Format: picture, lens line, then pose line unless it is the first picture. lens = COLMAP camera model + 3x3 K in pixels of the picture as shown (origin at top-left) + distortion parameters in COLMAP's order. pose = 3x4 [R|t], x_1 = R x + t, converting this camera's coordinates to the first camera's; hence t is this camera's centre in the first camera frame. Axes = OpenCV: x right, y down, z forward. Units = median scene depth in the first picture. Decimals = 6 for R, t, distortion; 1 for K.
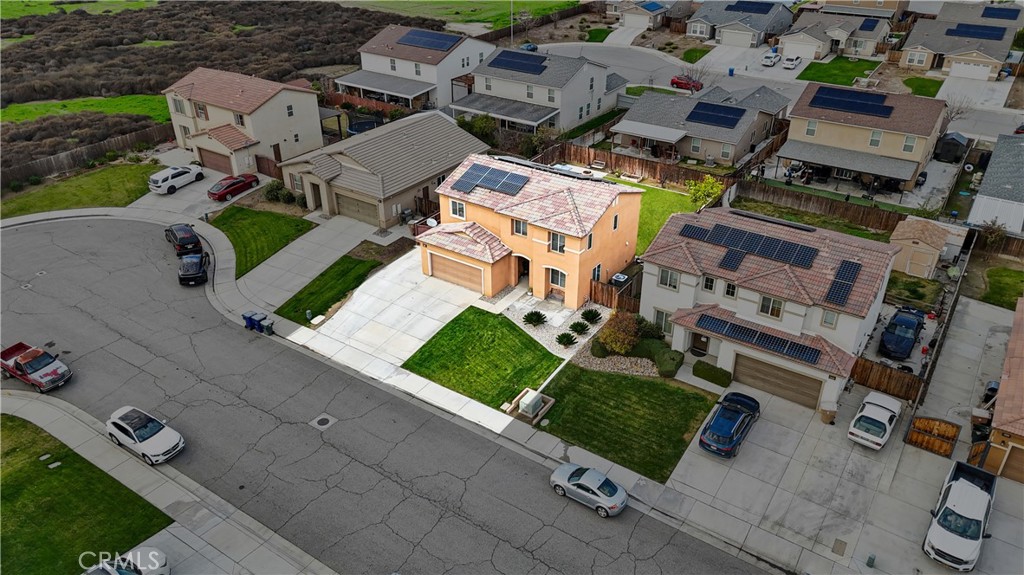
lens RADIAL K [[746.4, 0, 512.0], [0, 746.4, 287.5], [0, 0, 1]] dist [0.033854, -0.004111]
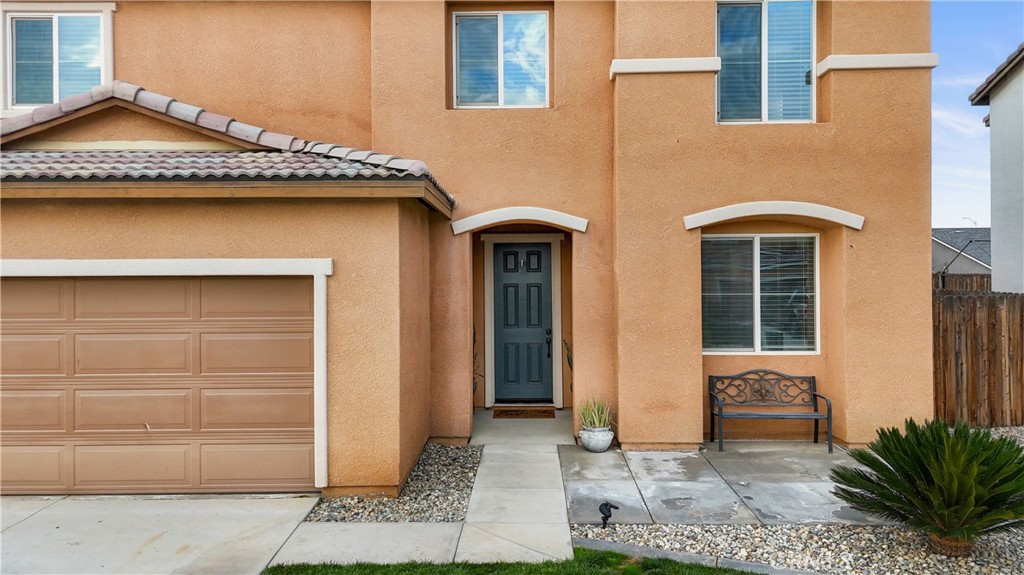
lens RADIAL K [[746.4, 0, 512.0], [0, 746.4, 287.5], [0, 0, 1]] dist [0.033854, -0.004111]
pose [[0.836939, -0.007118, 0.547250, -0.084644], [0.274160, 0.870864, -0.407960, 0.041910], [-0.473676, 0.491472, 0.730812, 0.877168]]
